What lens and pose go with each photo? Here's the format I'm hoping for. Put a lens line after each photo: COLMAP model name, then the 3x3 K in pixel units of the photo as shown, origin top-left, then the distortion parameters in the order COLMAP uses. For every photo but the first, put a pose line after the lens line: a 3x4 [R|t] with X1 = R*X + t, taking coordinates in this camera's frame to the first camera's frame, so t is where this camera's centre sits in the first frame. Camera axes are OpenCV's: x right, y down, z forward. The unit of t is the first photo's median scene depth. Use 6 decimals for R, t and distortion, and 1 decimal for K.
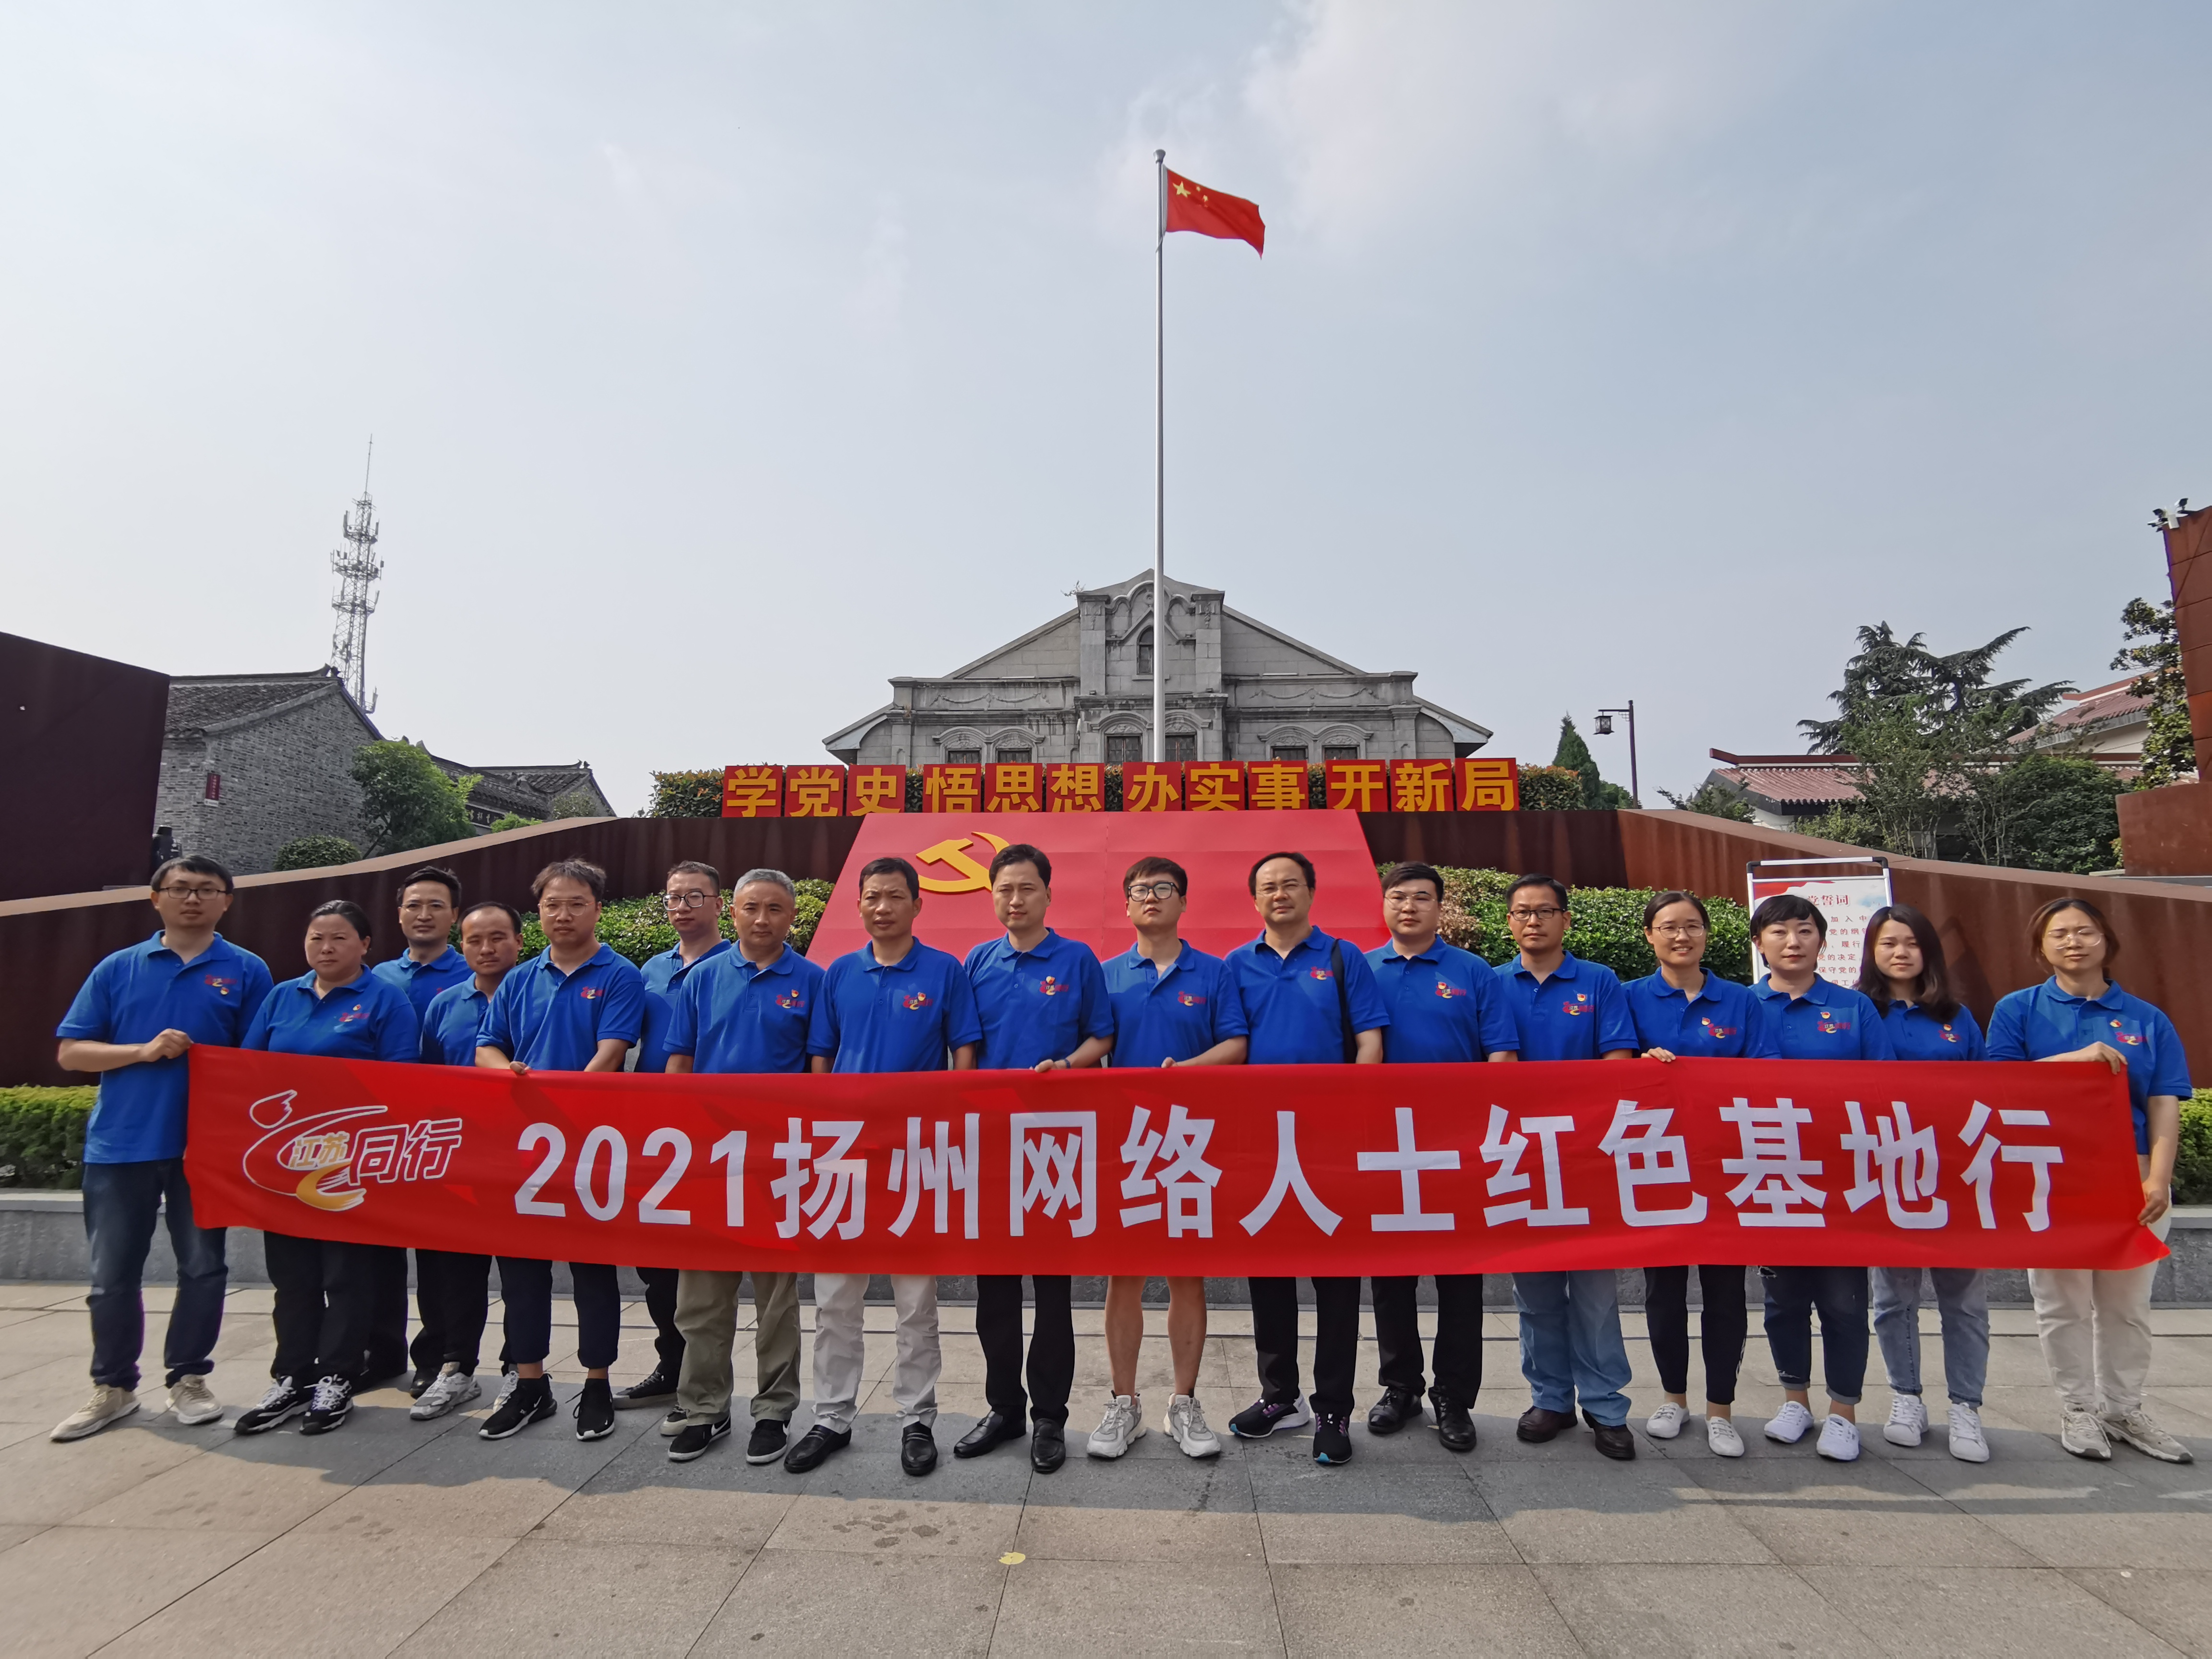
lens RADIAL K [[1098.7, 0, 1088.6], [0, 1098.7, 846.2], [0, 0, 1]] dist [0.039584, -0.075649]
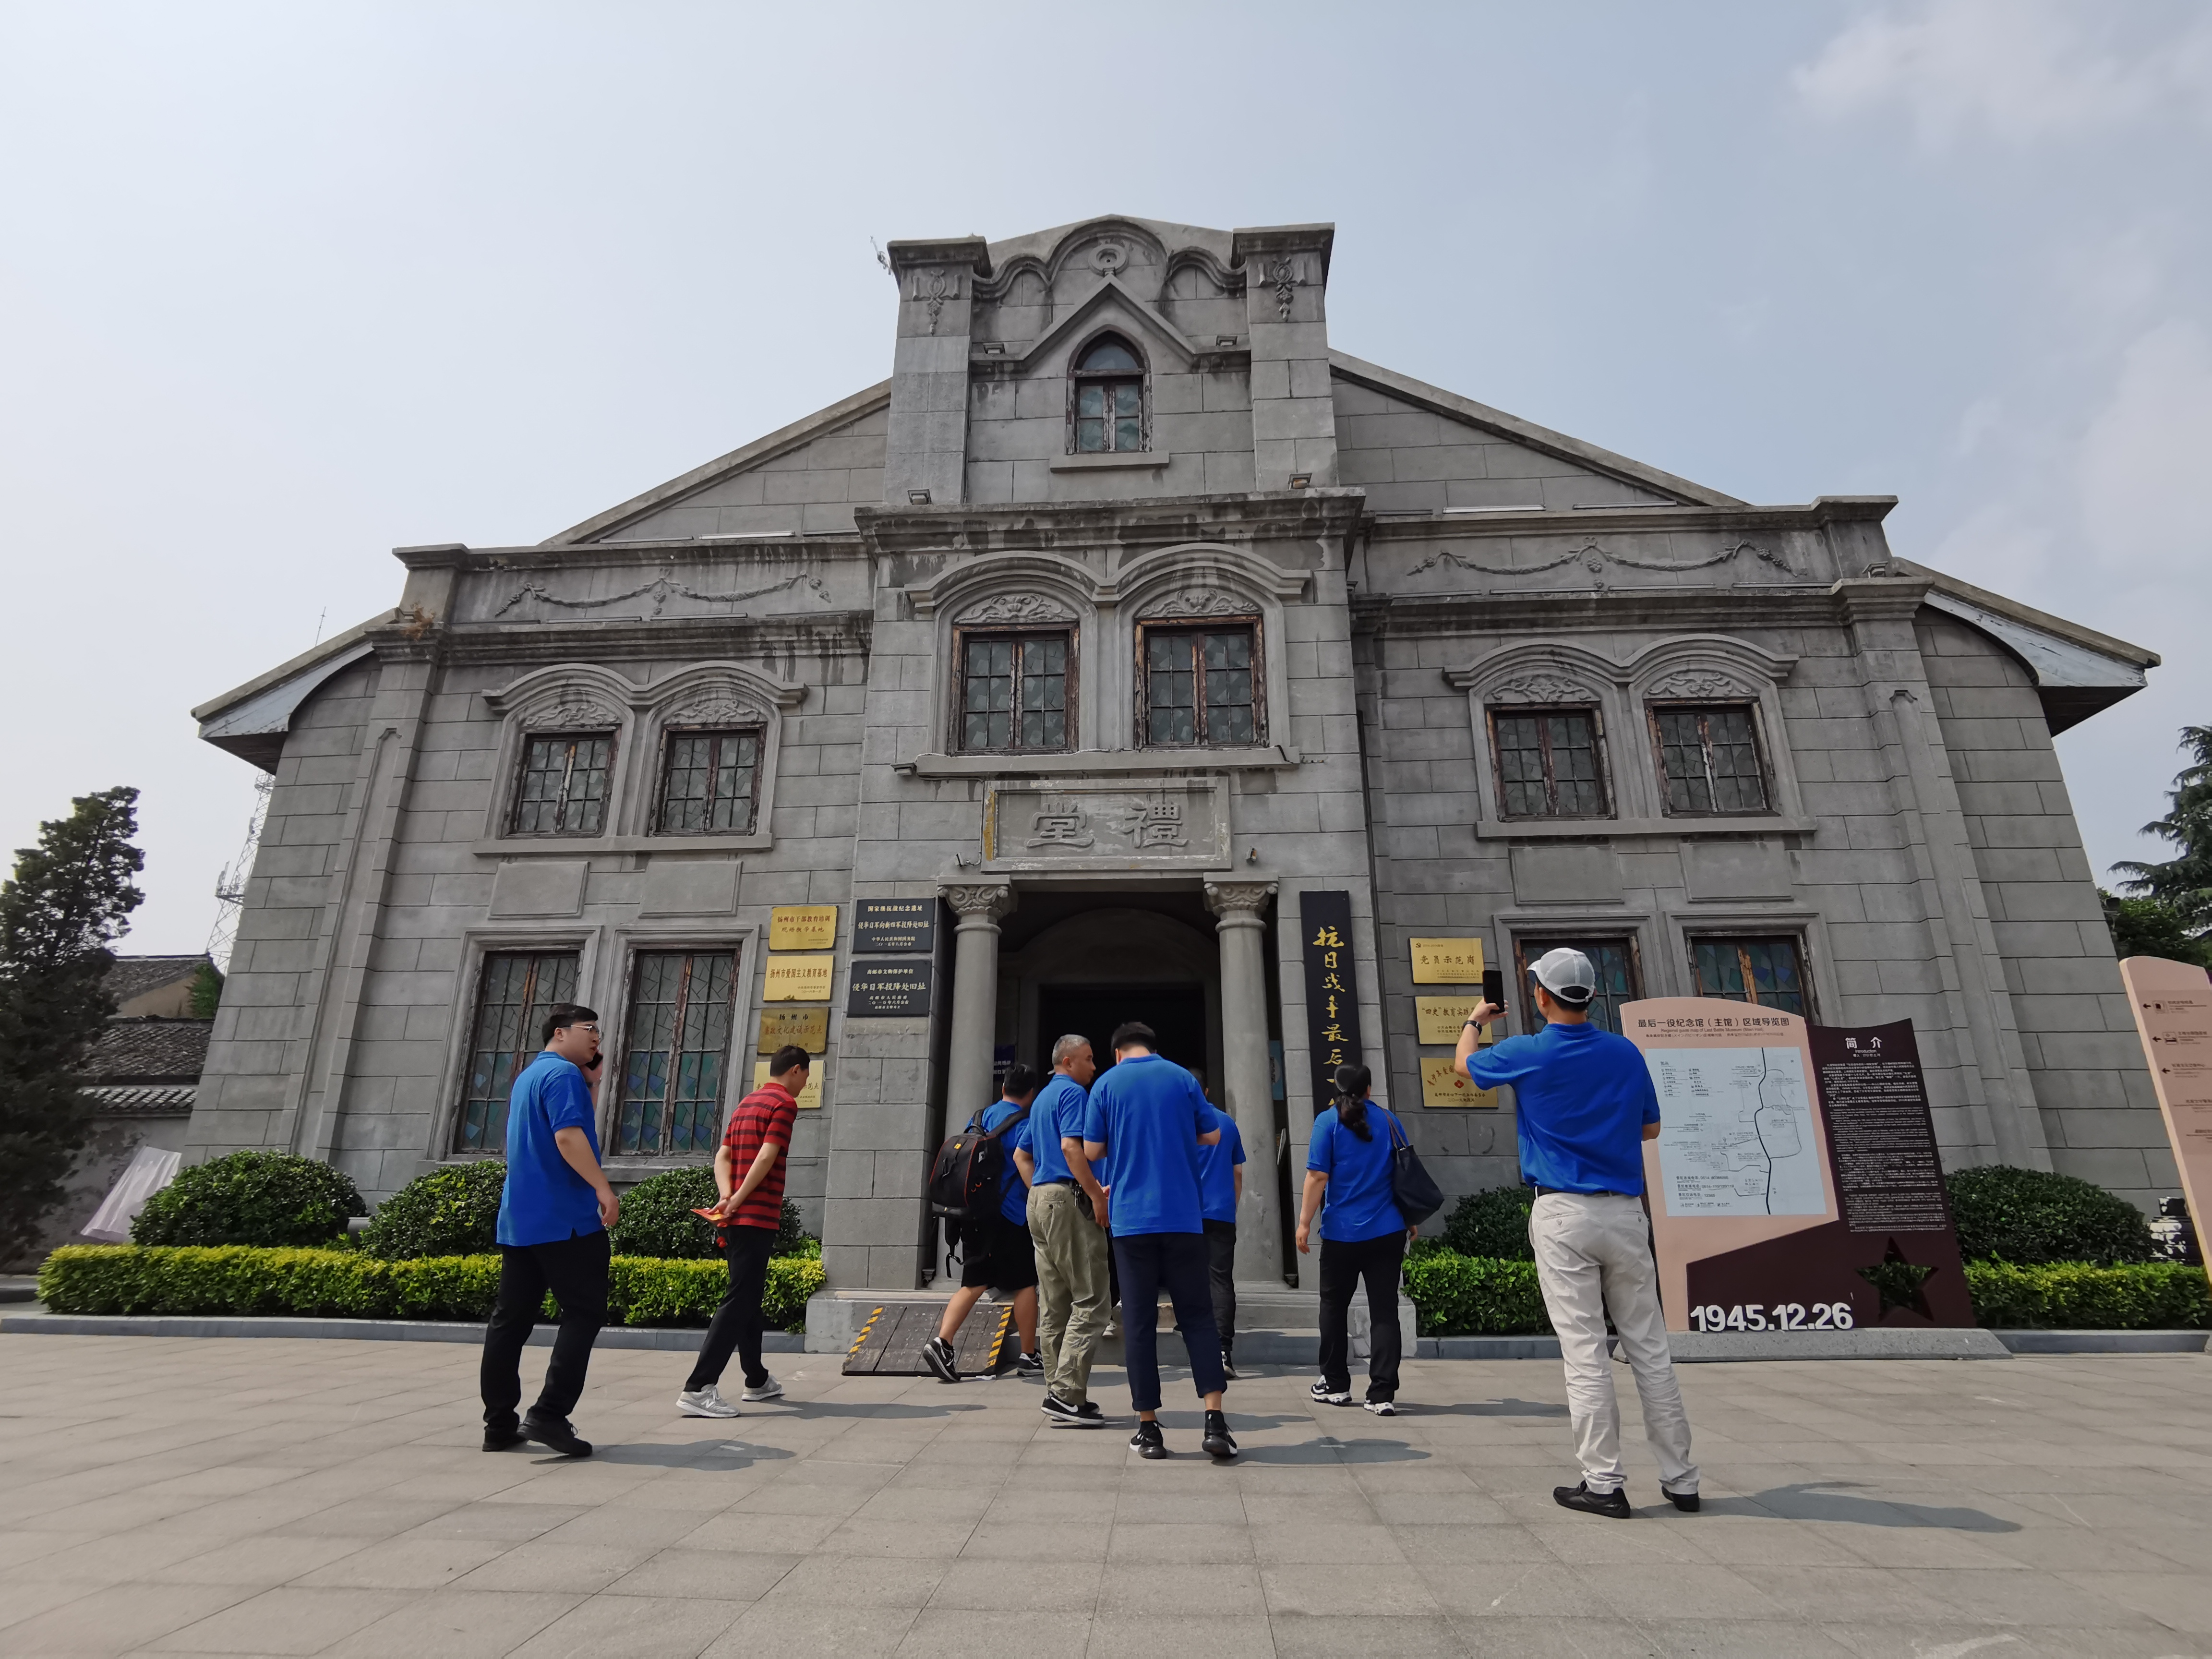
lens RADIAL K [[1098.7, 0, 1088.6], [0, 1098.7, 846.2], [0, 0, 1]] dist [0.039584, -0.075649]
pose [[0.999599, -0.006853, -0.027476, 0.059284], [0.001129, 0.979153, -0.203121, 0.018456], [0.028295, 0.203009, 0.978768, 0.721448]]
